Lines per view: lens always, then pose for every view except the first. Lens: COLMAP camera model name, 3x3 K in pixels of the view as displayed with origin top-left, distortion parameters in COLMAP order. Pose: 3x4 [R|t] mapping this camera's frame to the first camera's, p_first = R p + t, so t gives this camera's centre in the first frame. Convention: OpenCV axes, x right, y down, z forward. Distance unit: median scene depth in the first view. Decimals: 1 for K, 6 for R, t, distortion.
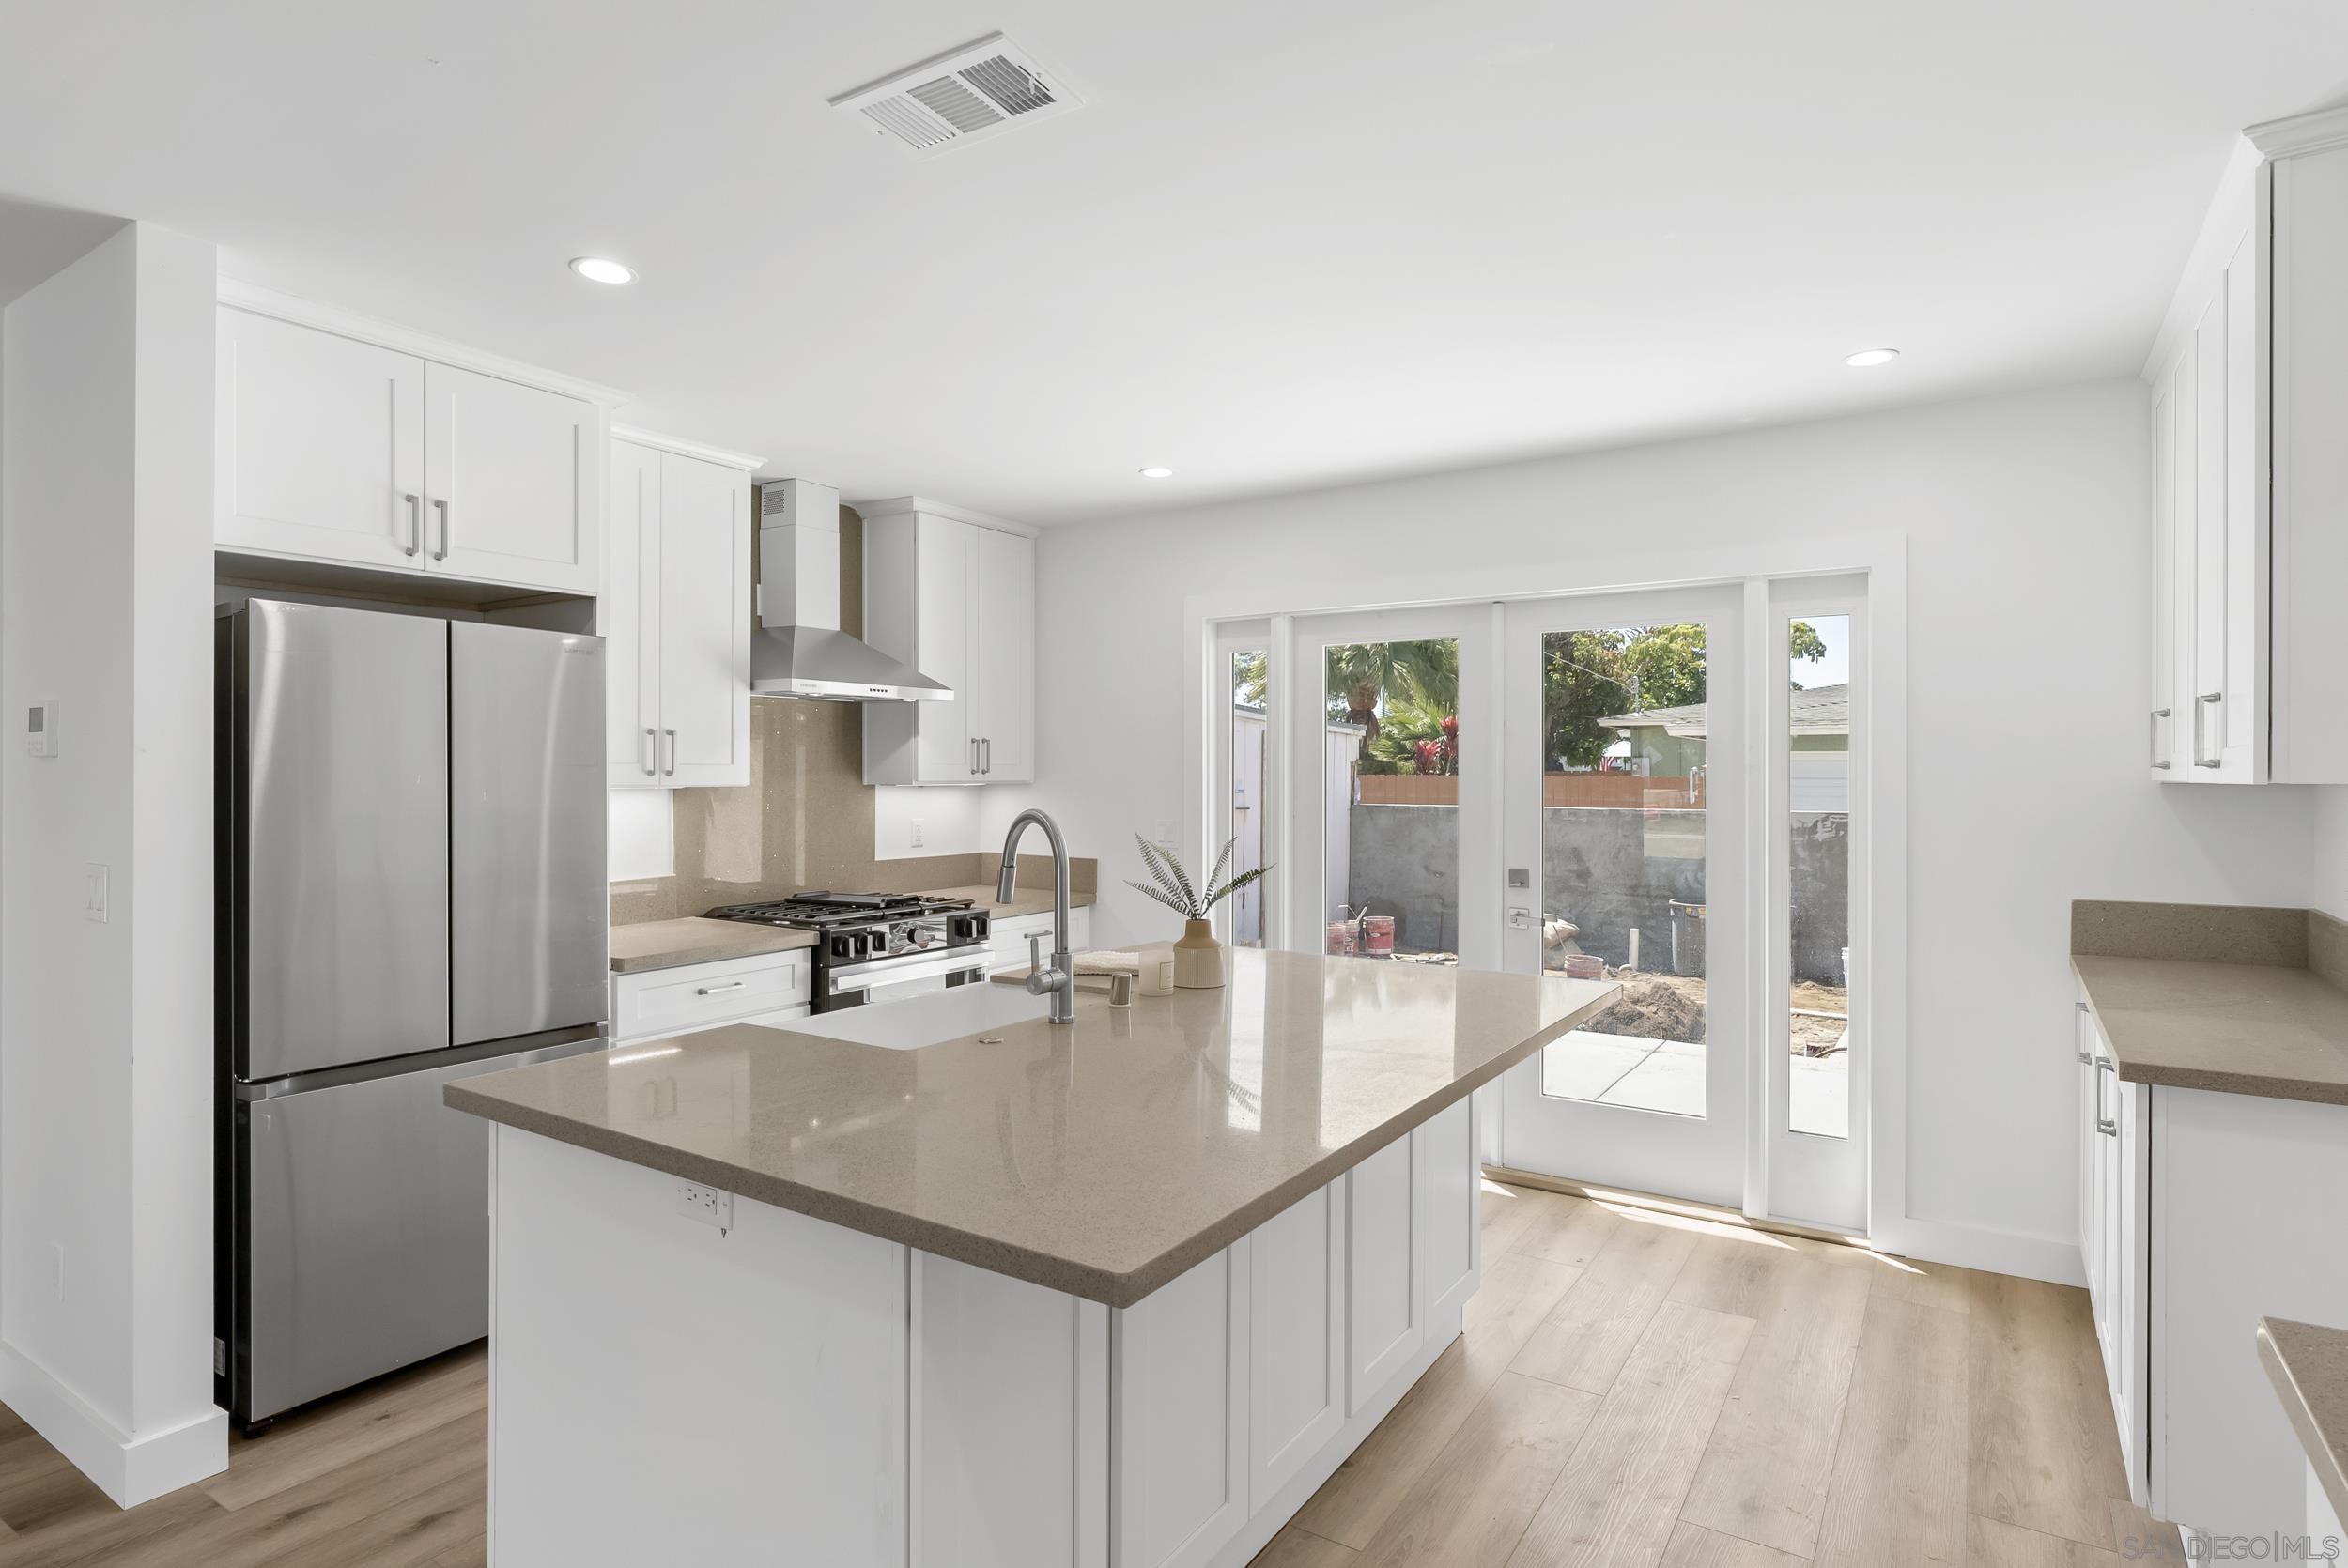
lens RADIAL K [[1234.8, 0, 1177.9], [0, 1234.8, 772.8], [0, 0, 1]] dist [-0.002454, 0.000043]
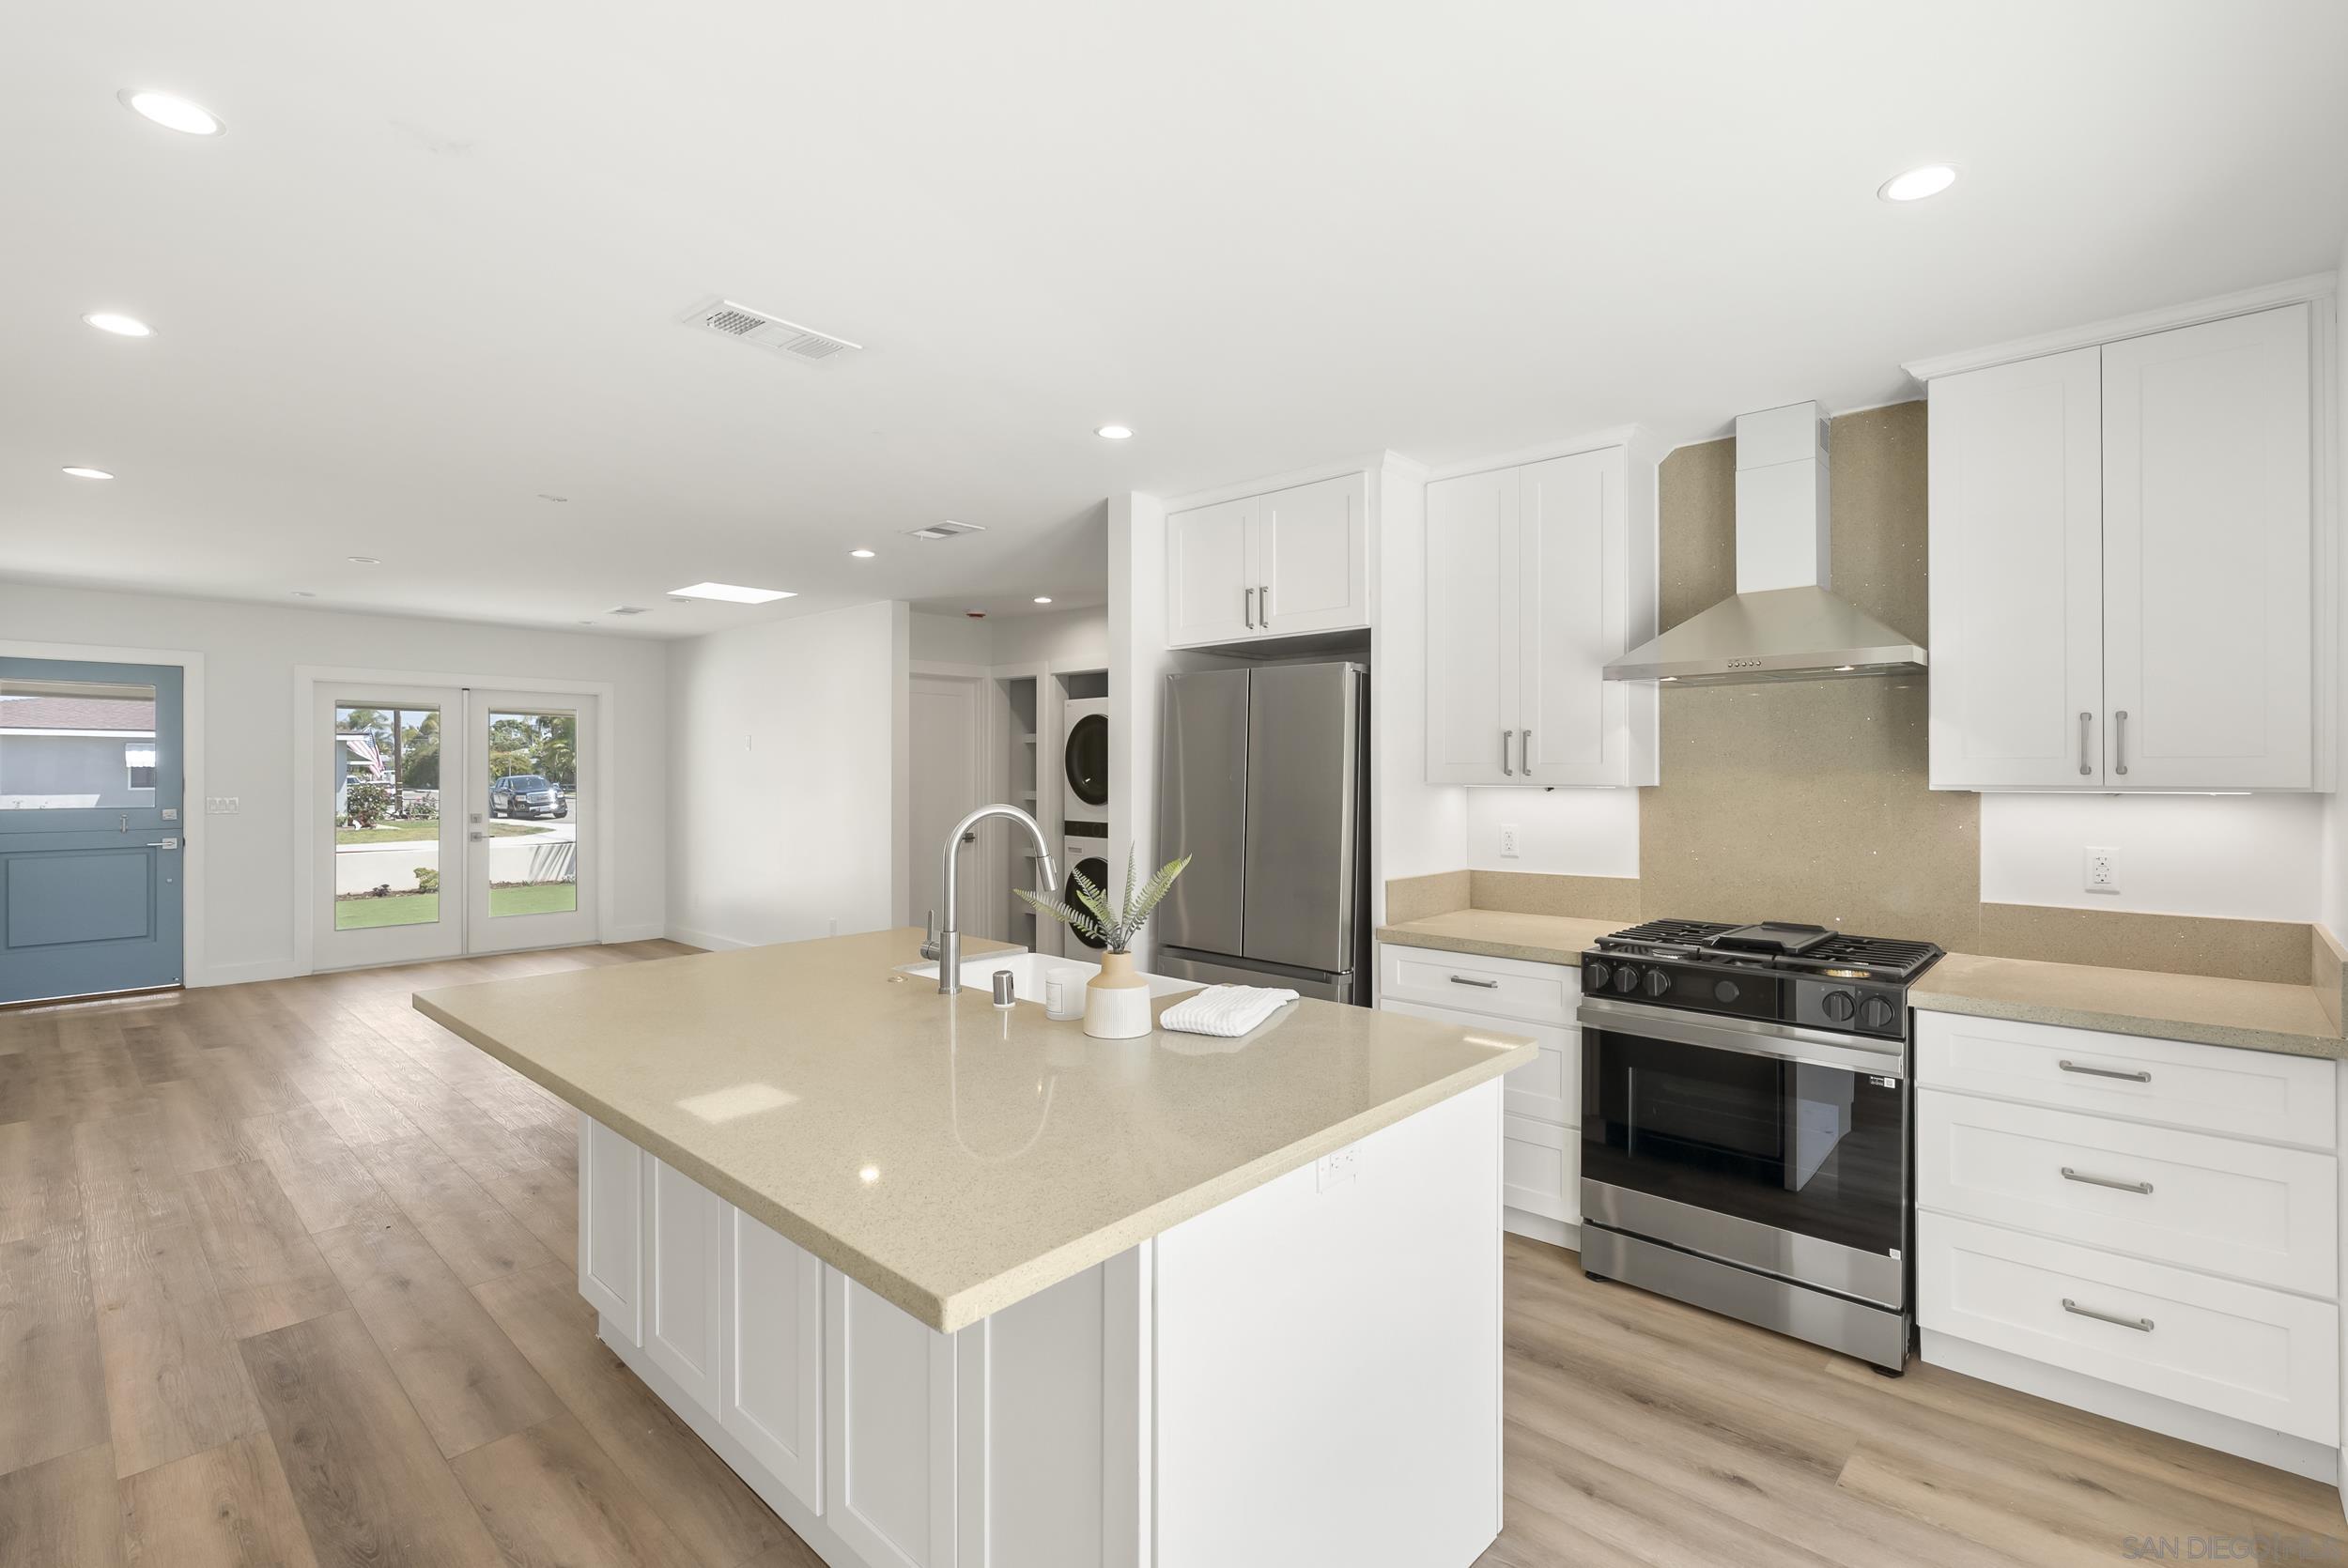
lens RADIAL K [[1074.0, 0, 1180.6], [0, 1074.0, 770.6], [0, 0, 1]] dist [-0.004571, -0.000020]
pose [[-0.169525, -0.003209, -0.985521, 0.517411], [-0.001212, 0.999995, -0.003048, 0.001725], [0.985525, 0.000678, -0.169528, 0.849814]]
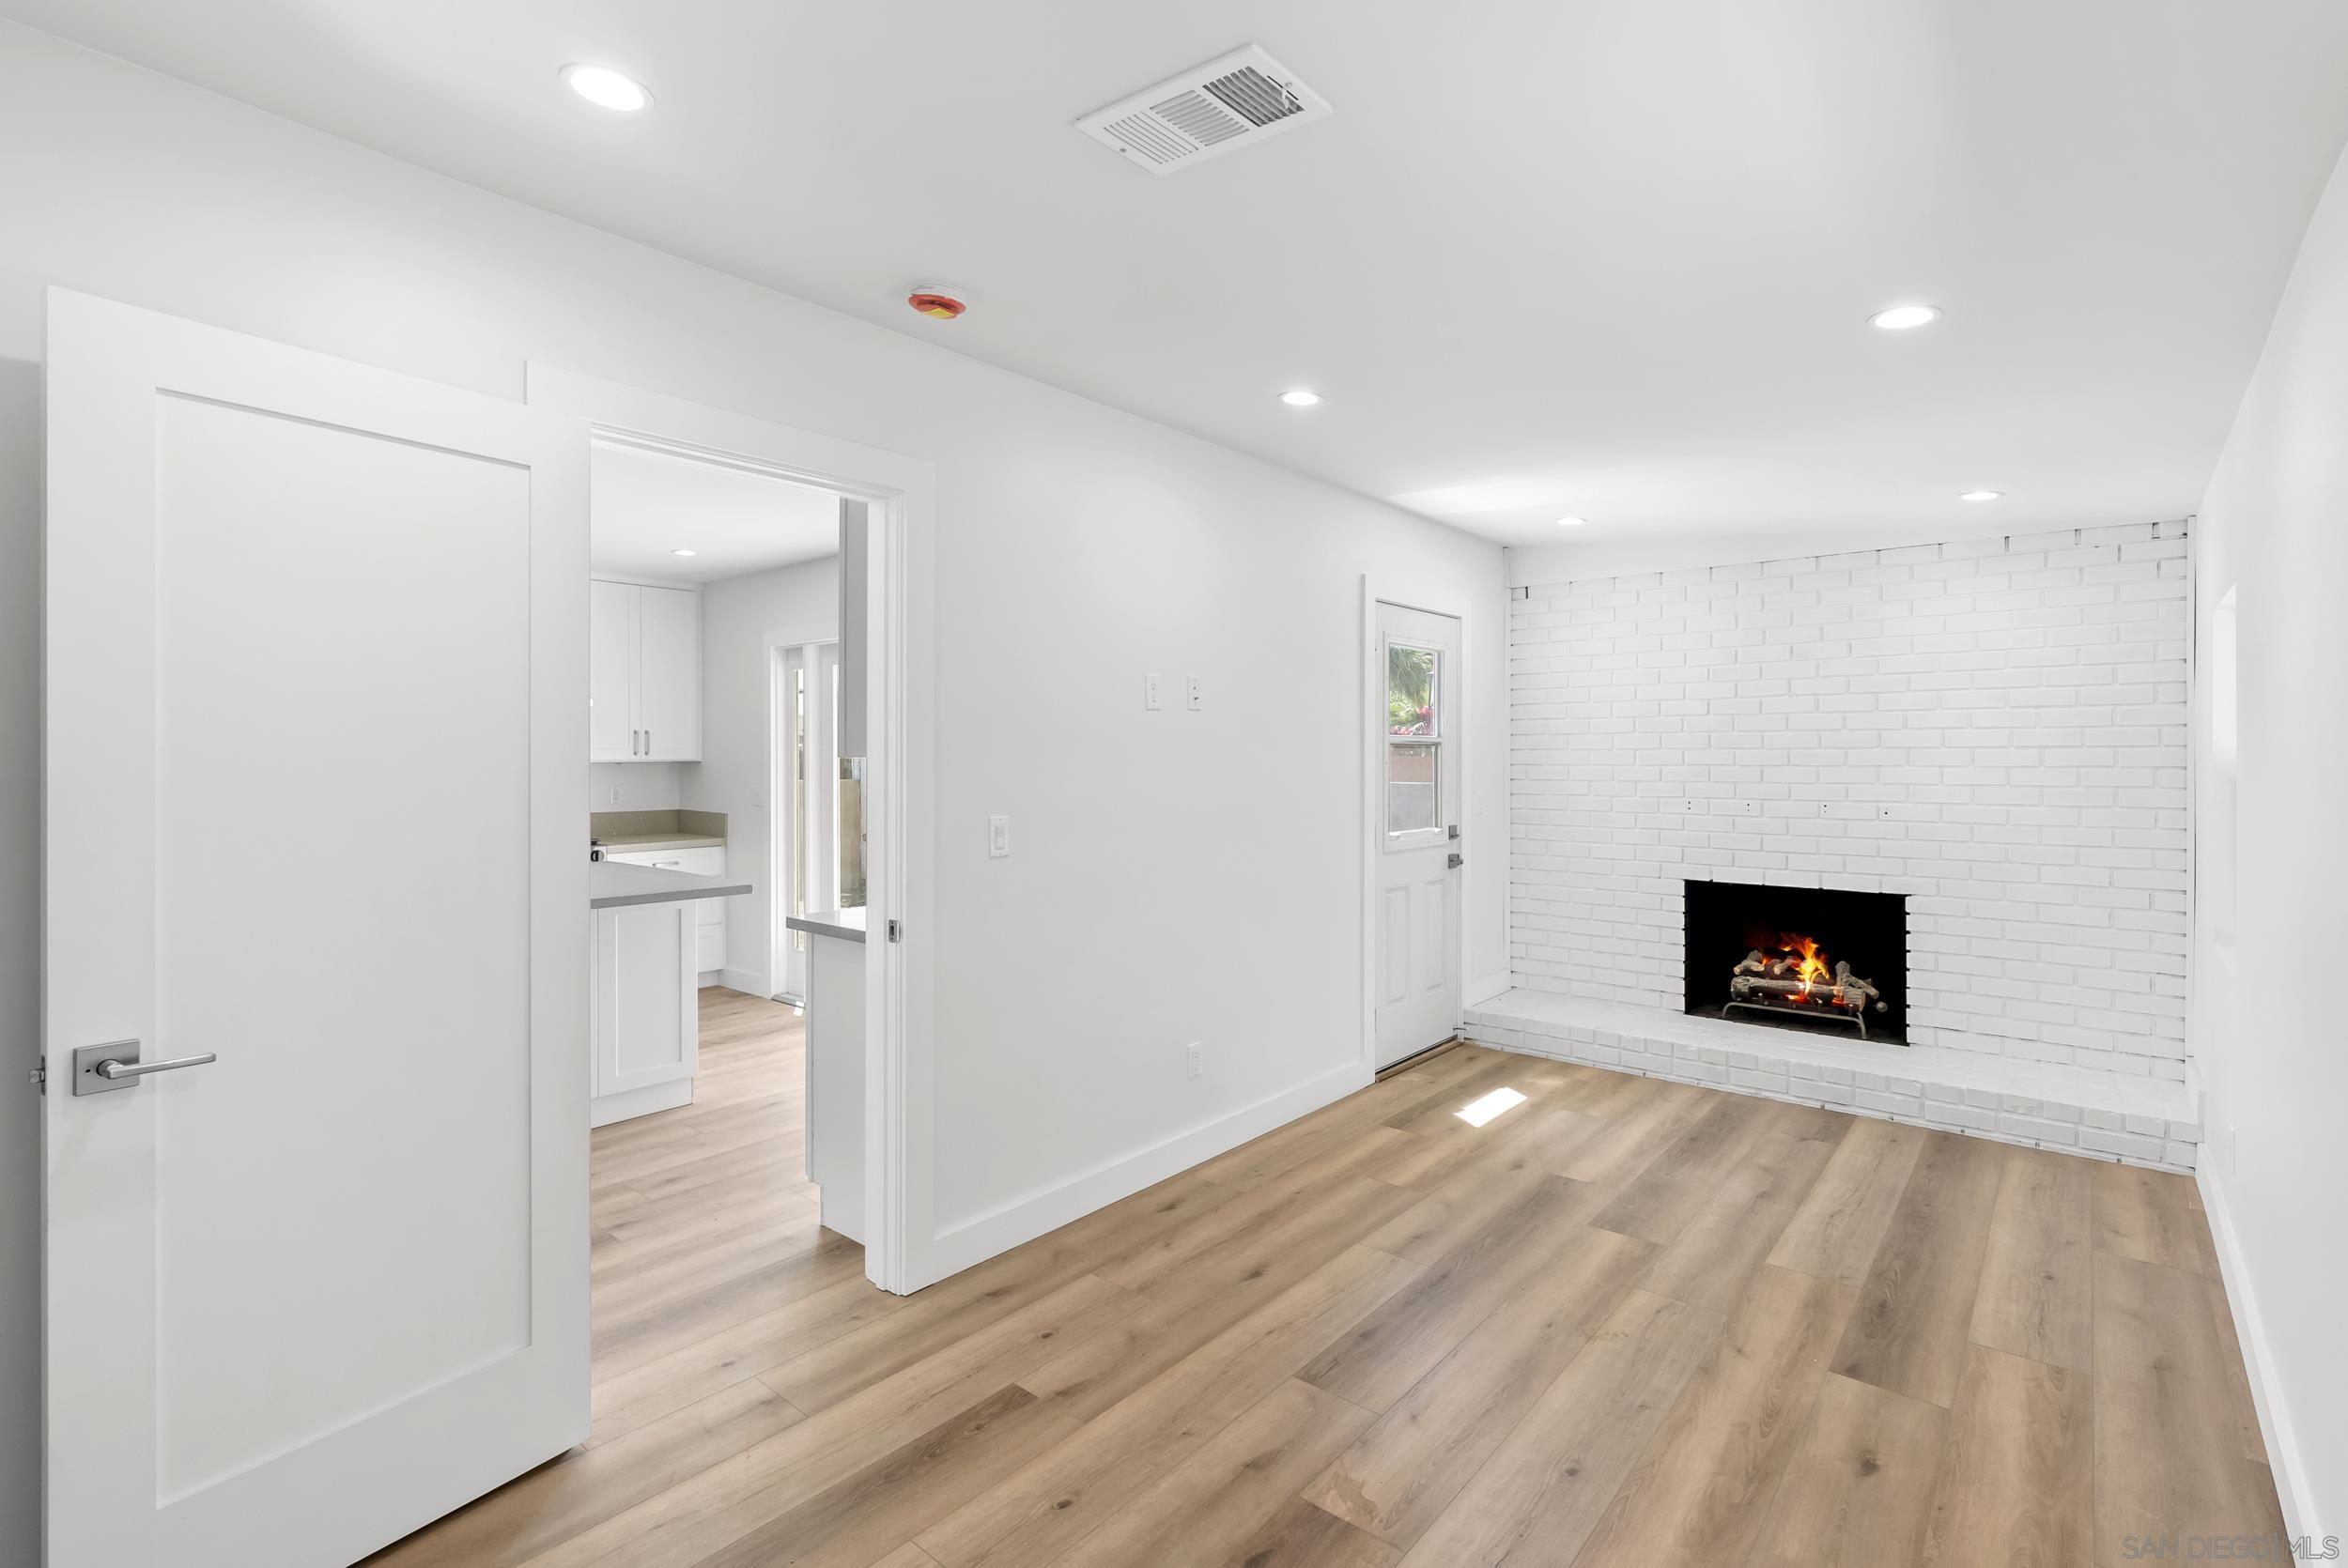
lens RADIAL K [[1074.1, 0, 1186.5], [0, 1074.1, 757.4], [0, 0, 1]] dist [-0.004406, 0.000354]
pose [[0.991951, -0.002813, -0.126594, 0.823761], [0.003125, 0.999993, 0.002266, 0.004126], [0.126586, -0.002644, 0.991952, -0.231867]]
